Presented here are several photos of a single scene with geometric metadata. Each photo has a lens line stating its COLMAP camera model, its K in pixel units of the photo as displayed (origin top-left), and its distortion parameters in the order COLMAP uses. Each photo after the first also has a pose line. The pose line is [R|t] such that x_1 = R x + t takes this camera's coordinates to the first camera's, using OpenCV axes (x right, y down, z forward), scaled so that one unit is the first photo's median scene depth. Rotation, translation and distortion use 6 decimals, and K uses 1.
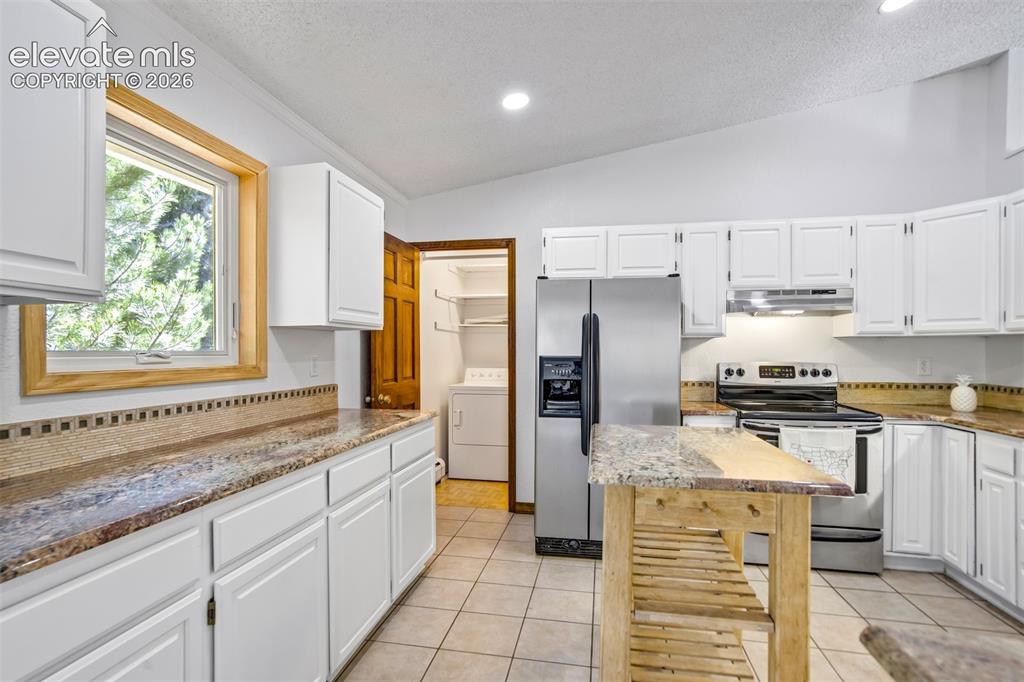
lens RADIAL K [[496.9, 0, 509.0], [0, 496.9, 349.5], [0, 0, 1]] dist [0.002890, 0.001396]
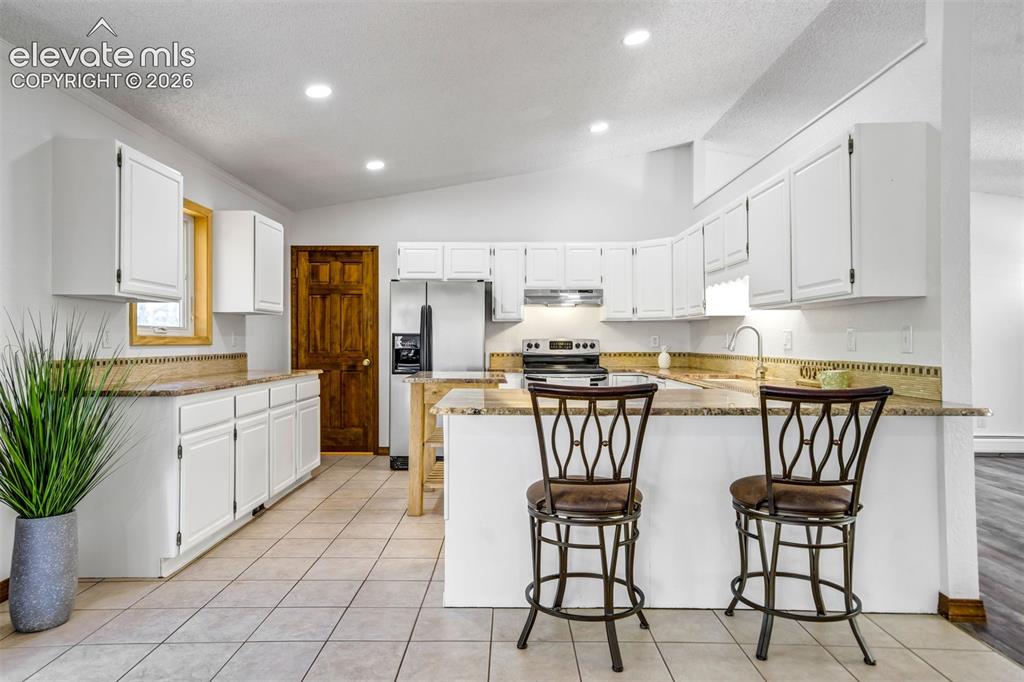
lens RADIAL K [[651.3, 0, 512.0], [0, 651.3, 341.0], [0, 0, 1]] dist [0.016722, 0.002476]
pose [[0.982382, -0.001830, 0.186875, 0.045277], [0.001758, 0.999998, 0.000549, 0.033692], [-0.186876, -0.000211, 0.982384, -0.909097]]
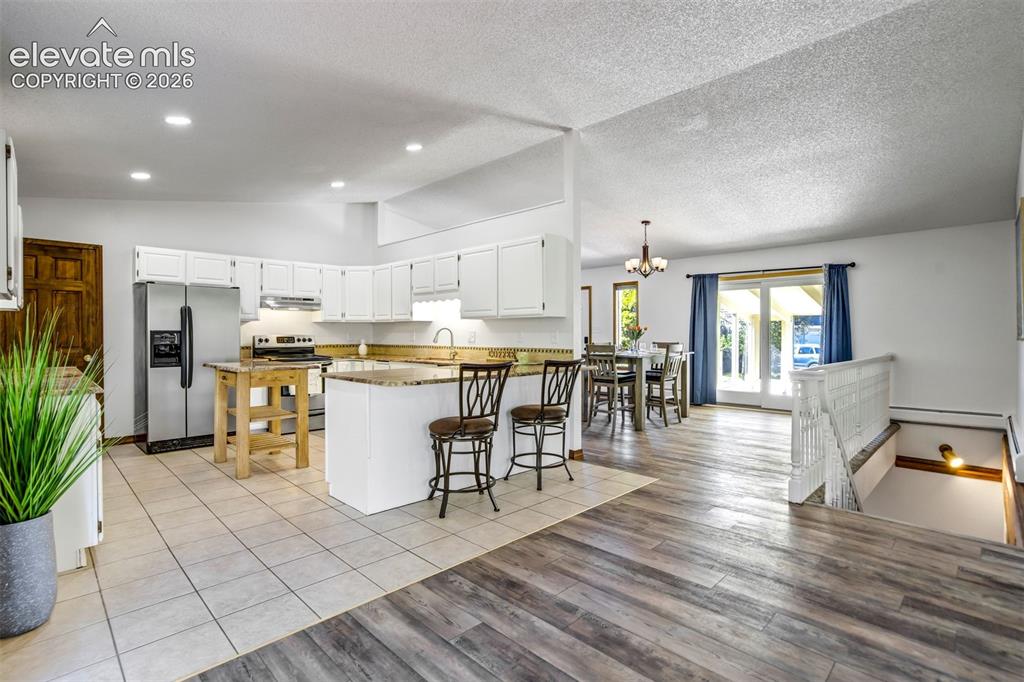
lens RADIAL K [[495.1, 0, 512.0], [0, 495.1, 341.0], [0, 0, 1]] dist [-0.001497, 0.000012]
pose [[0.569822, -0.012876, 0.821667, -0.555962], [-0.000018, 0.999877, 0.015681, 0.021094], [-0.821768, -0.008950, 0.569752, -0.837077]]
